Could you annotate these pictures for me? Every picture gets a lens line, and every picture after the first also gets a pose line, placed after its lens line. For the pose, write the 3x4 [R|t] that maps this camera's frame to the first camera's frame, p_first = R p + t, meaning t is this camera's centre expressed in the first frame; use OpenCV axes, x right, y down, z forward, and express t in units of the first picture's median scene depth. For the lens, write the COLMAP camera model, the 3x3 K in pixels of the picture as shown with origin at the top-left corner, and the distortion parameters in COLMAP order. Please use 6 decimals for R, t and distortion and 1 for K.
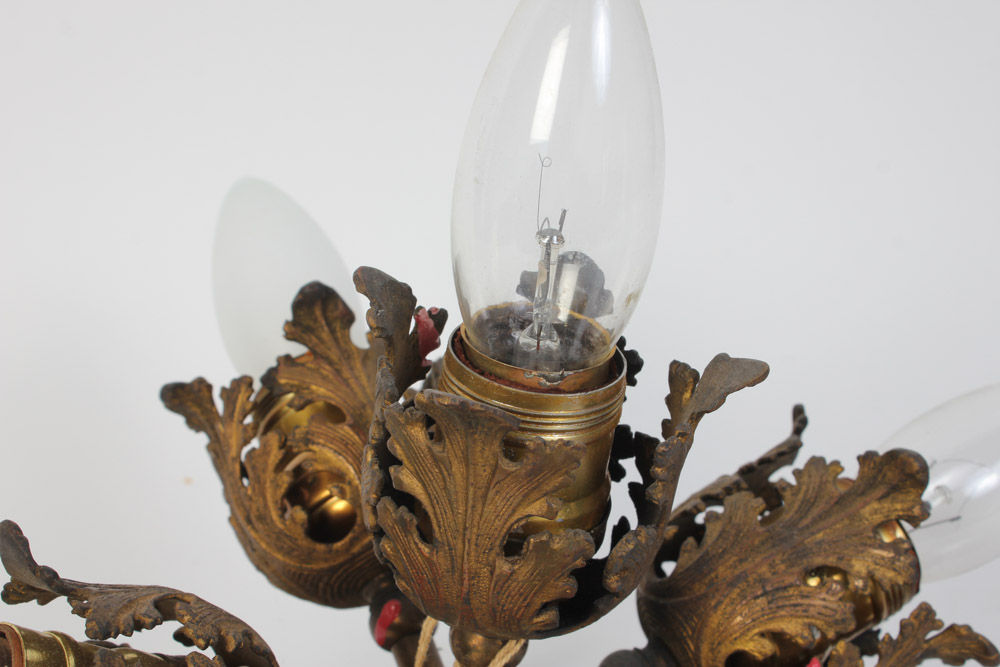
lens RADIAL K [[1552.3, 0, 500.0], [0, 1552.3, 333.5], [0, 0, 1]] dist [-0.026439, 0.021140]
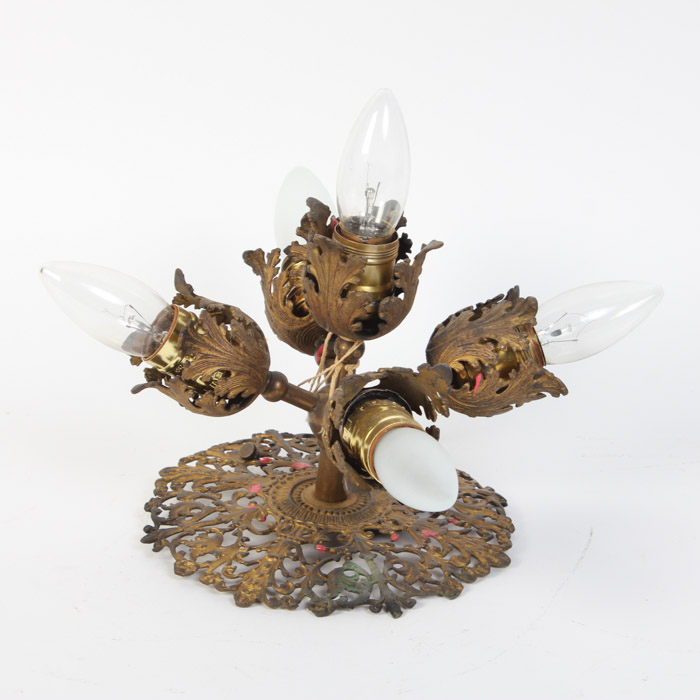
lens RADIAL K [[2353.6, 0, 350.0], [0, 2353.6, 350.0], [0, 0, 1]] dist [0.088906, 0.848333]
pose [[0.969512, 0.099392, -0.223981, 0.831889], [-0.109563, 0.993418, -0.033419, 0.316780], [0.219185, 0.056940, 0.974020, -2.682649]]
